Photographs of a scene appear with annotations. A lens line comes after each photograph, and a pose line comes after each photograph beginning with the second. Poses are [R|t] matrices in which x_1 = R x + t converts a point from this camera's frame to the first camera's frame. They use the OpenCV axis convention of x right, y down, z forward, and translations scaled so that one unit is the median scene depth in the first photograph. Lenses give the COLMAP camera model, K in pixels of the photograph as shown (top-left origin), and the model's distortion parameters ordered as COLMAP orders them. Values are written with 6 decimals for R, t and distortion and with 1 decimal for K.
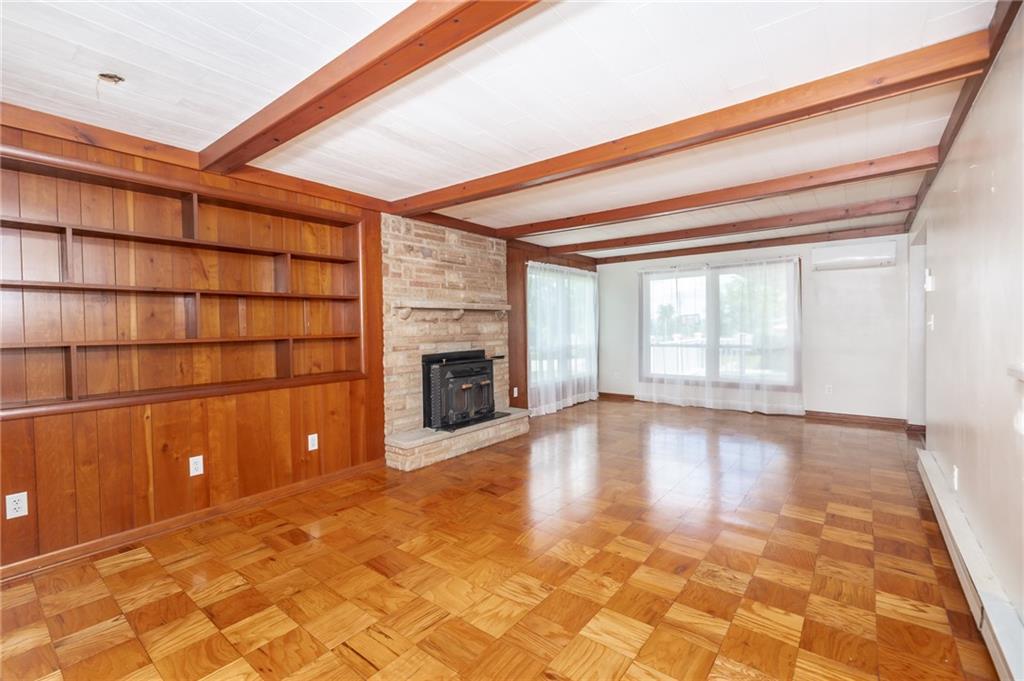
lens RADIAL K [[456.4, 0, 508.6], [0, 456.4, 339.3], [0, 0, 1]] dist [0.005171, -0.000402]
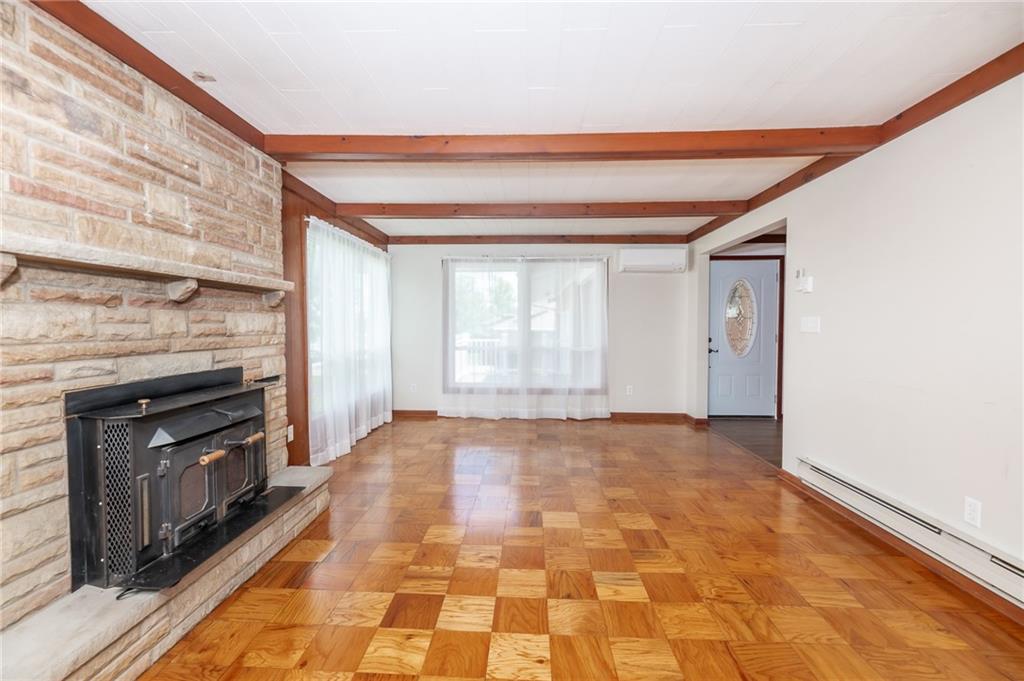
lens RADIAL K [[431.3, 0, 511.7], [0, 431.3, 338.6], [0, 0, 1]] dist [0.000996, 0.000497]
pose [[0.816820, -0.002222, 0.576888, -0.081694], [0.001948, 0.999998, 0.001094, -0.007679], [-0.576889, 0.000231, 0.816823, 0.430873]]
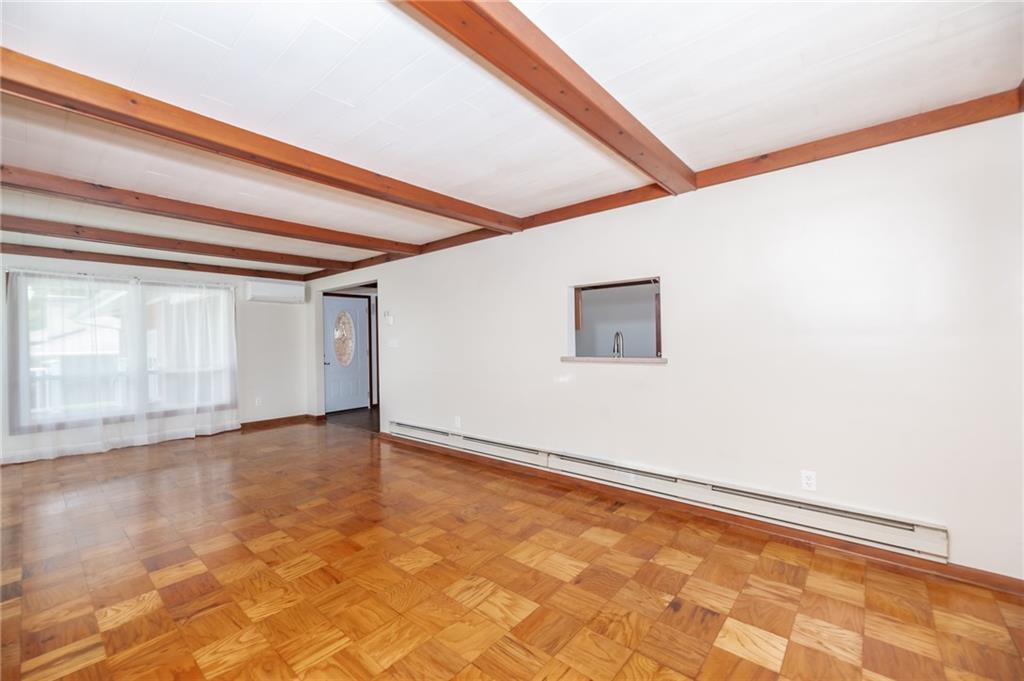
lens RADIAL K [[409.9, 0, 500.8], [0, 409.9, 338.4], [0, 0, 1]] dist [0.008886, 0.000400]
pose [[0.061263, 0.015270, 0.998005, -0.390061], [0.043524, 0.998891, -0.017955, -0.008732], [-0.997172, 0.044537, 0.060530, 0.353535]]
